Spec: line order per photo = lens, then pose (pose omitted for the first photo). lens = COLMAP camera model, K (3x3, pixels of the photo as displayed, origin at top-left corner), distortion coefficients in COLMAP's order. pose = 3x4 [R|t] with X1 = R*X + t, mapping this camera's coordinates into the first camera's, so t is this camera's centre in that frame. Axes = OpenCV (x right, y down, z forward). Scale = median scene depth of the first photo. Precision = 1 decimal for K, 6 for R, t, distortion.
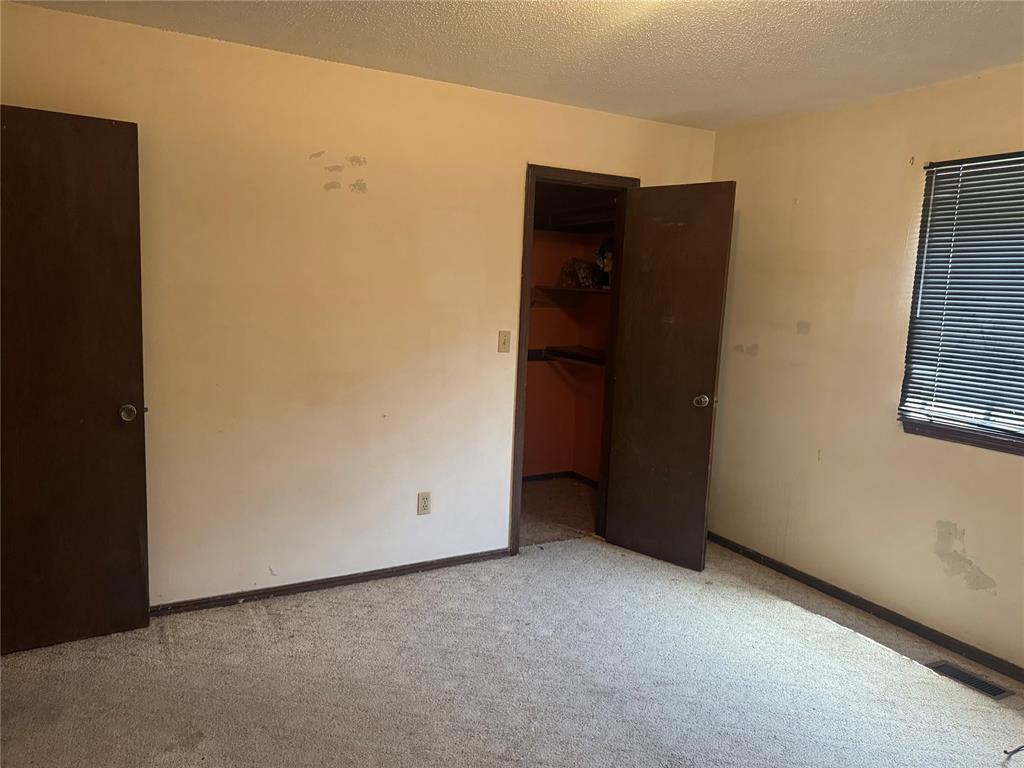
lens RADIAL K [[716.4, 0, 512.0], [0, 716.4, 384.0], [0, 0, 1]] dist [-0.001919, -0.001554]
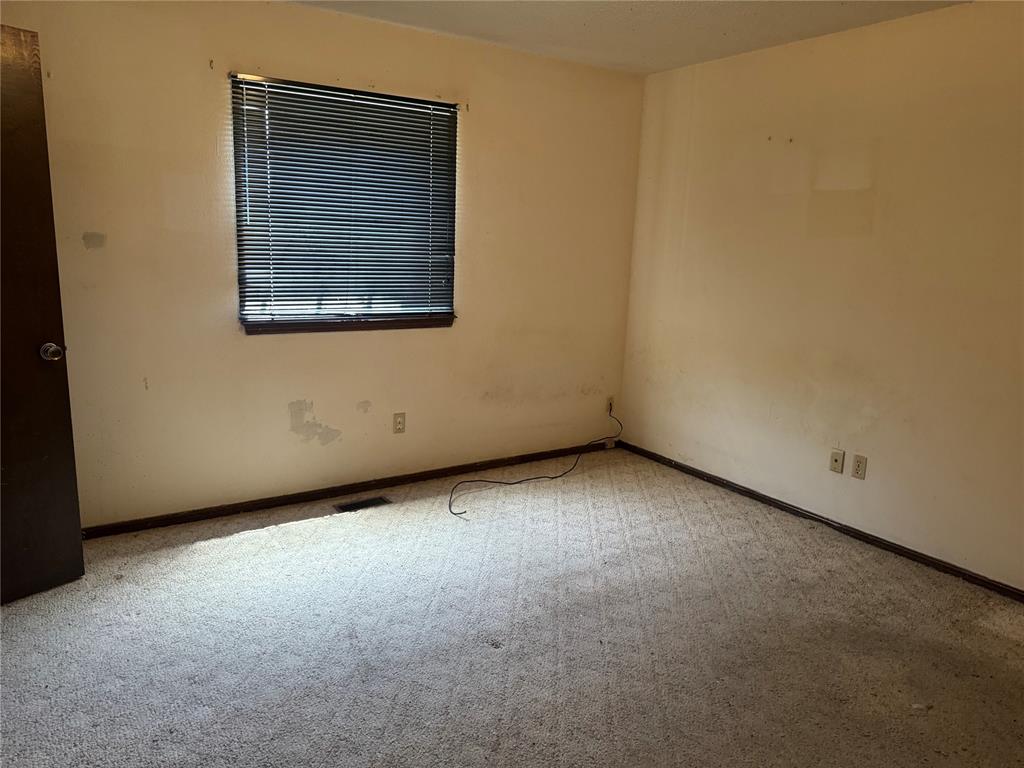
lens RADIAL K [[716.4, 0, 512.0], [0, 716.4, 384.0], [0, 0, 1]] dist [-0.001919, -0.001554]
pose [[-0.085100, -0.239847, 0.967074, -0.551169], [0.094335, 0.964295, 0.247459, -0.091997], [-0.991897, 0.112288, -0.059435, 0.709177]]
